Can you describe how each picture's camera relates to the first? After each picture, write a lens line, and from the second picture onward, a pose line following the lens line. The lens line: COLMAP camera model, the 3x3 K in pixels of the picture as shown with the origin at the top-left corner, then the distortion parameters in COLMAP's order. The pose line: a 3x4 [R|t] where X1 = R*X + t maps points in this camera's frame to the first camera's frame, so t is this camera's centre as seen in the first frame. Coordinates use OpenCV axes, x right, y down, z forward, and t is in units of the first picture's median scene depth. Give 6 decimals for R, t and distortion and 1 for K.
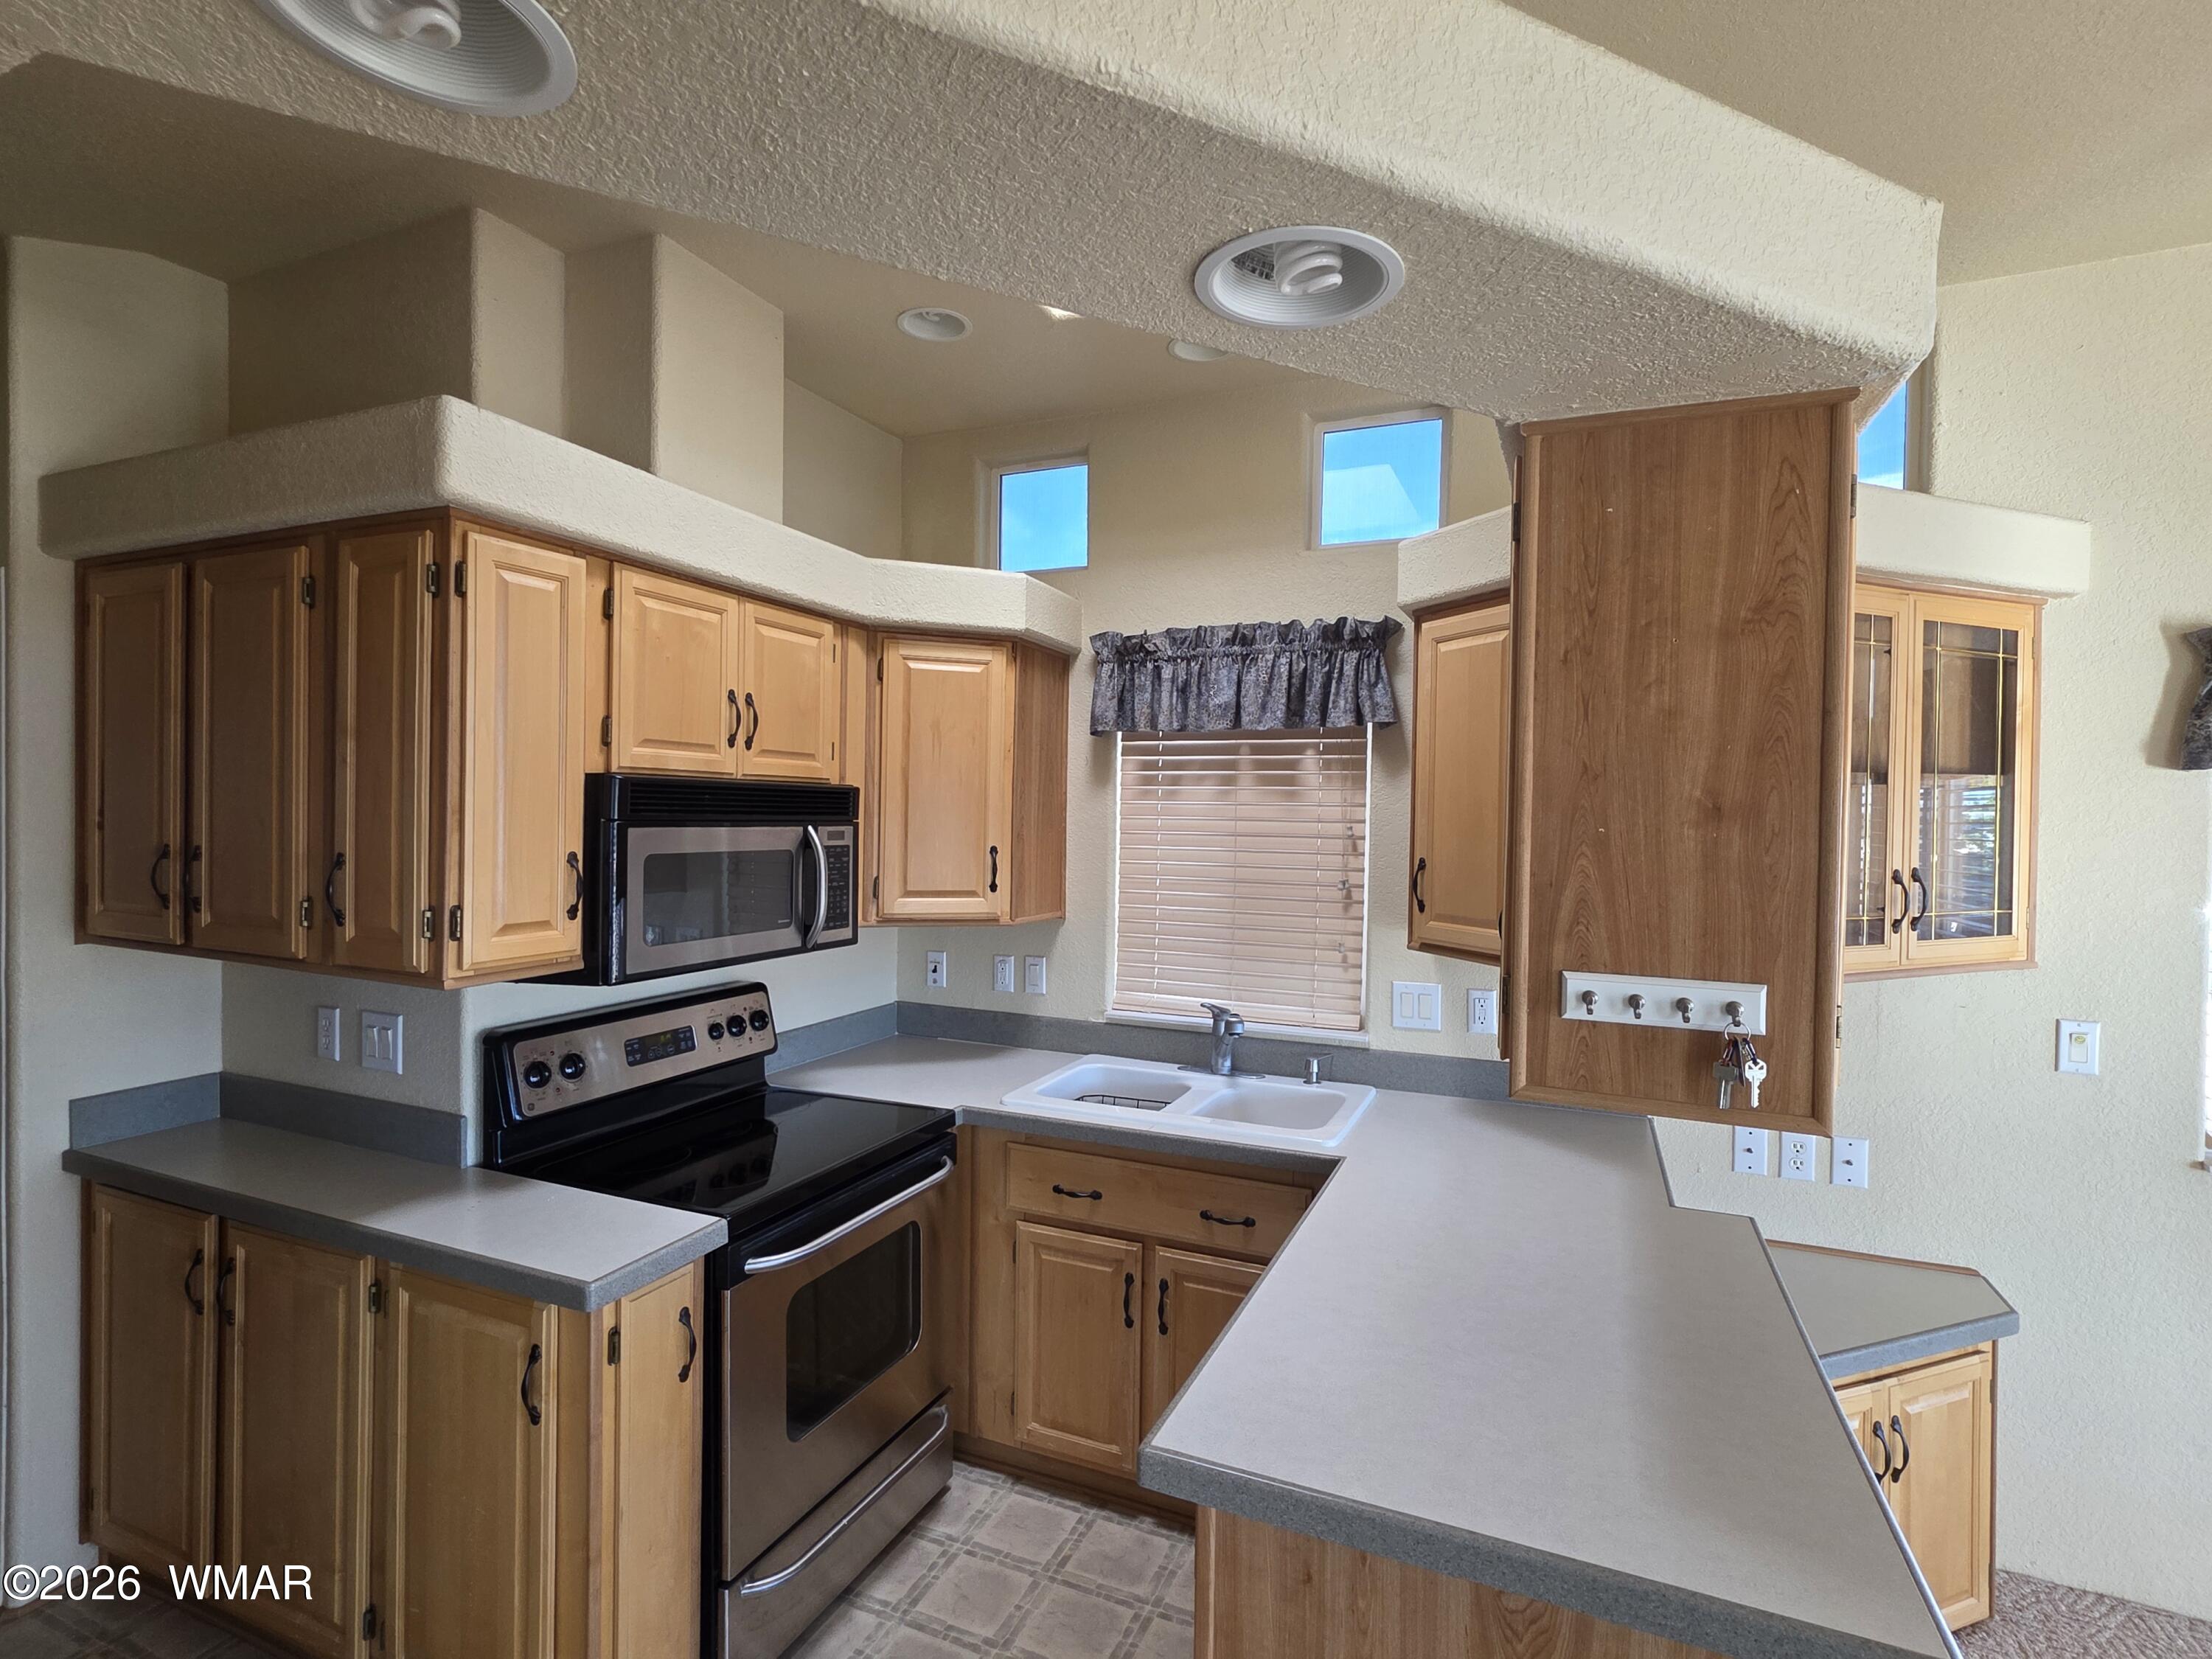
lens RADIAL K [[1065.0, 0, 1106.0], [0, 1065.0, 829.5], [0, 0, 1]] dist [0.001447, -0.000287]
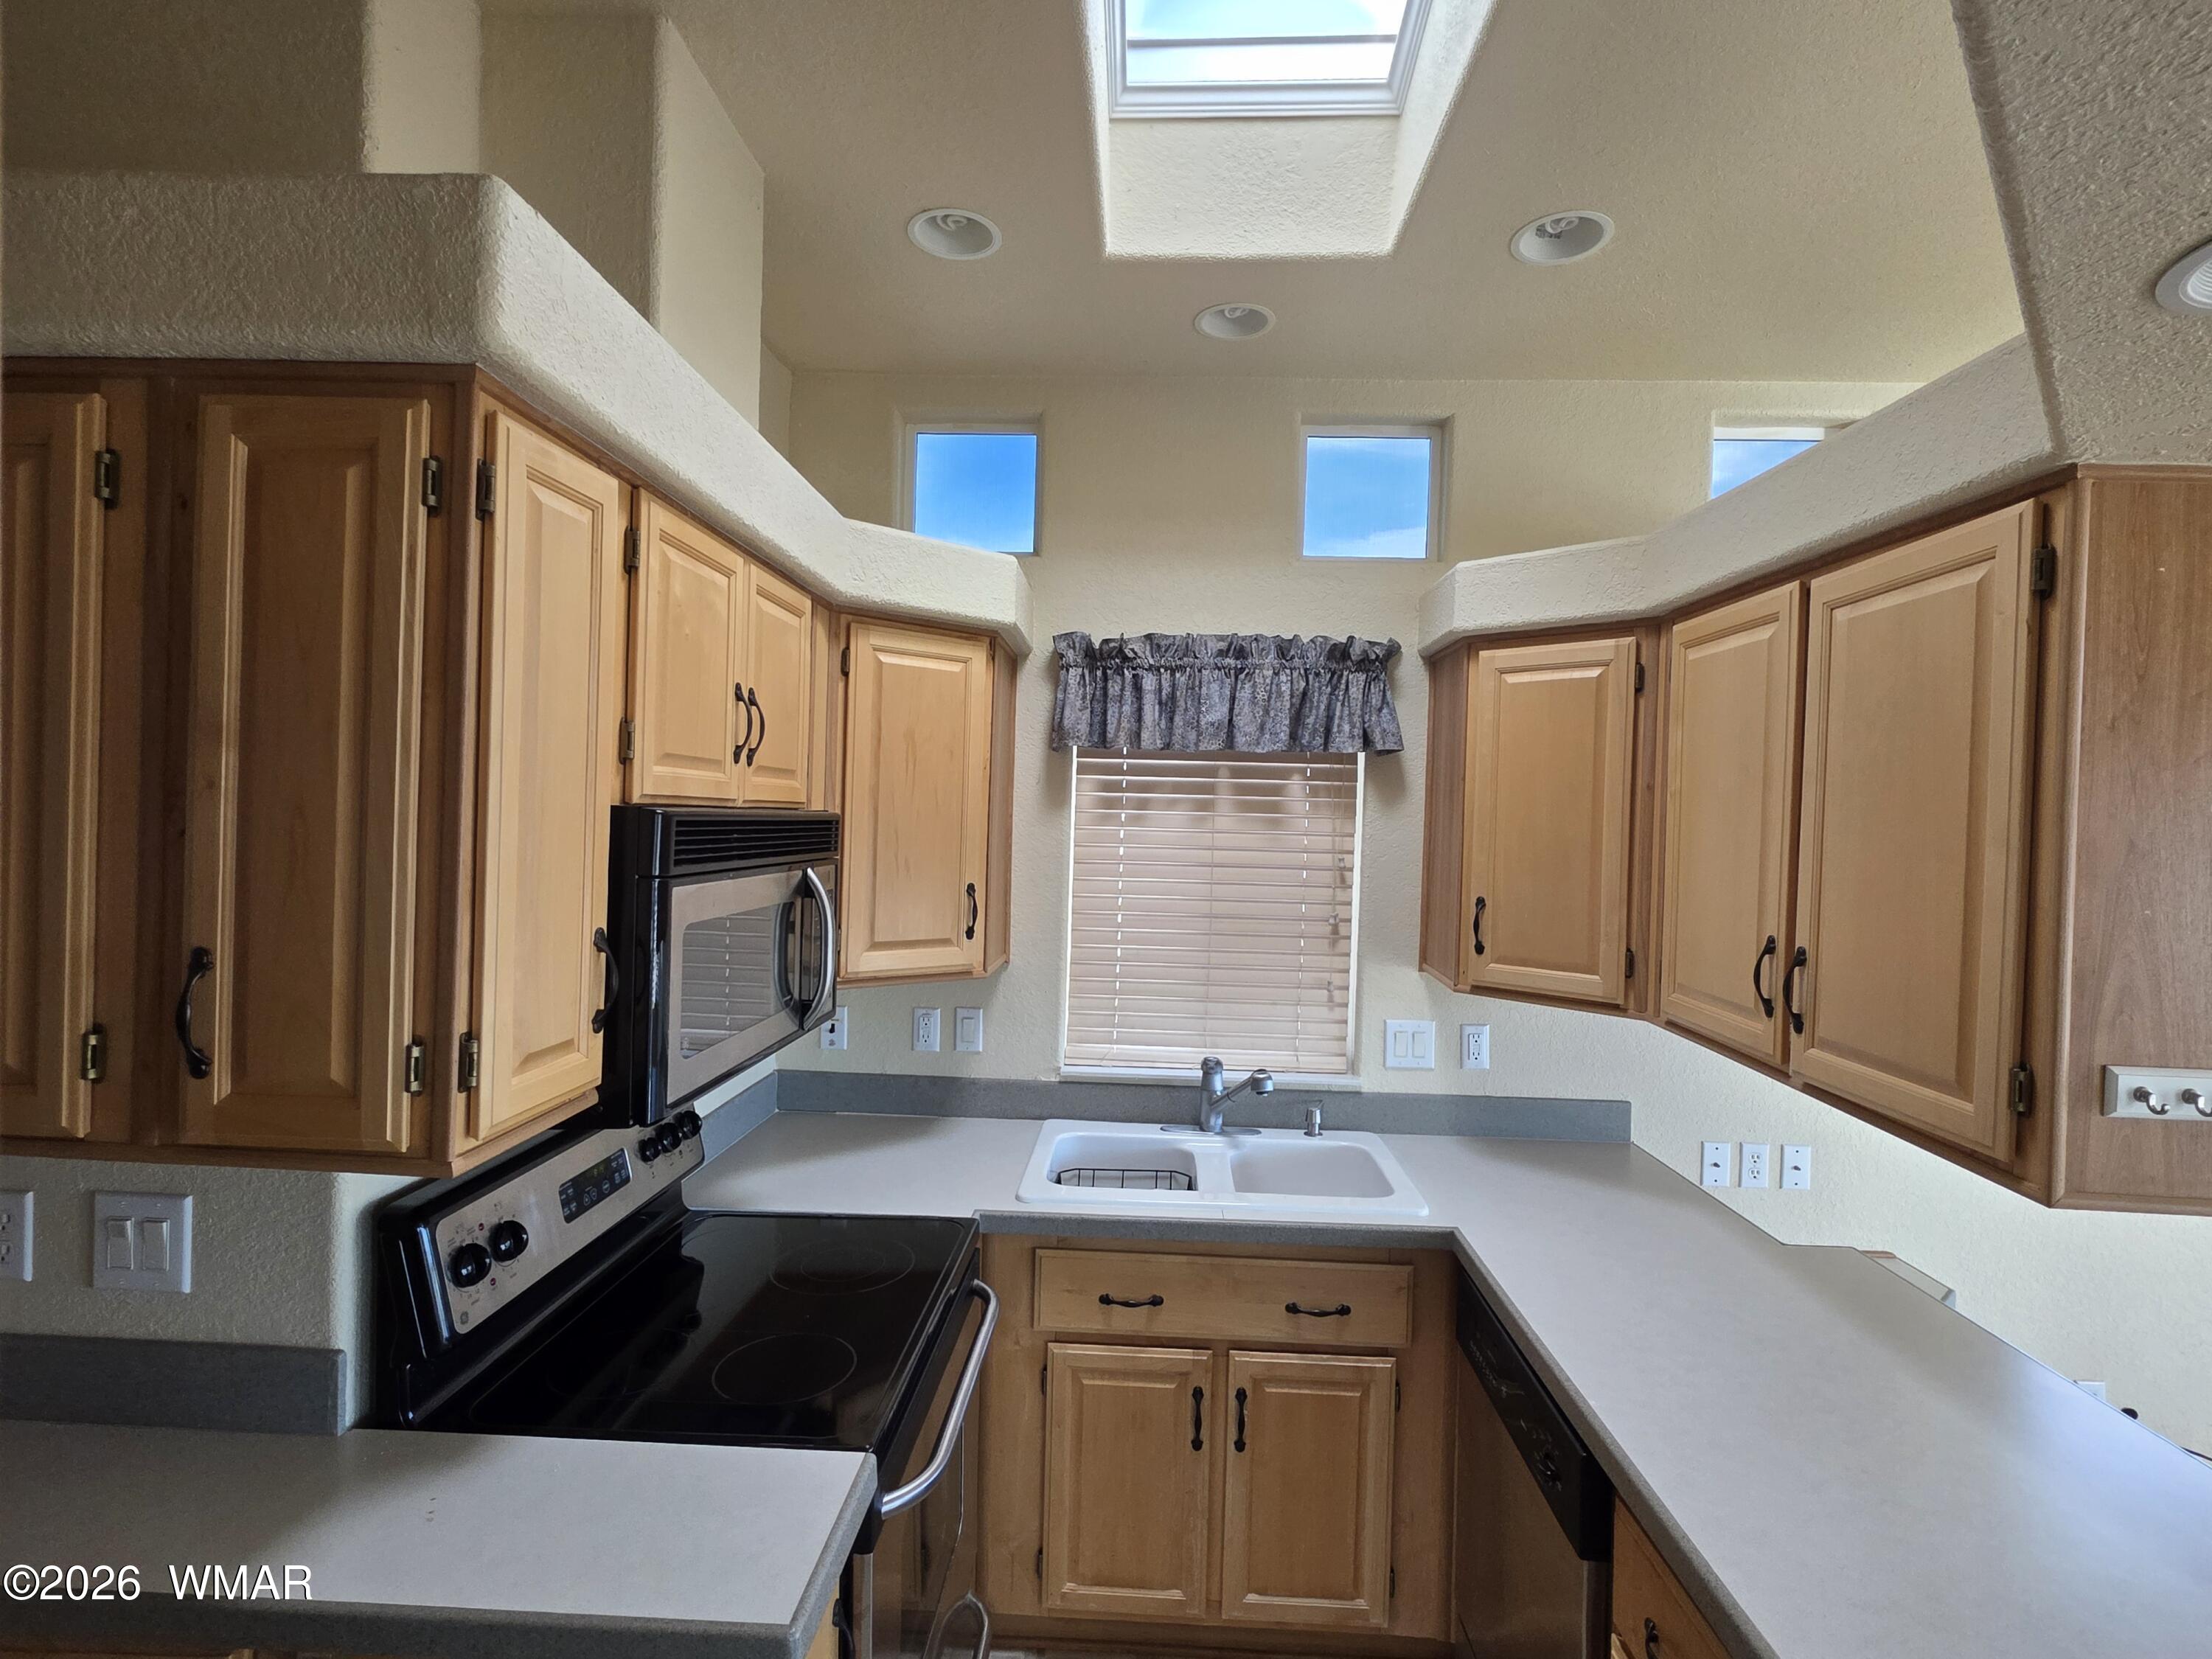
lens RADIAL K [[1065.0, 0, 1106.0], [0, 1065.0, 829.5], [0, 0, 1]] dist [0.001447, -0.000287]
pose [[0.933803, 0.004623, 0.357758, -0.314992], [-0.006060, 0.999977, 0.002895, -0.030412], [-0.357737, -0.004871, 0.933810, 0.200832]]
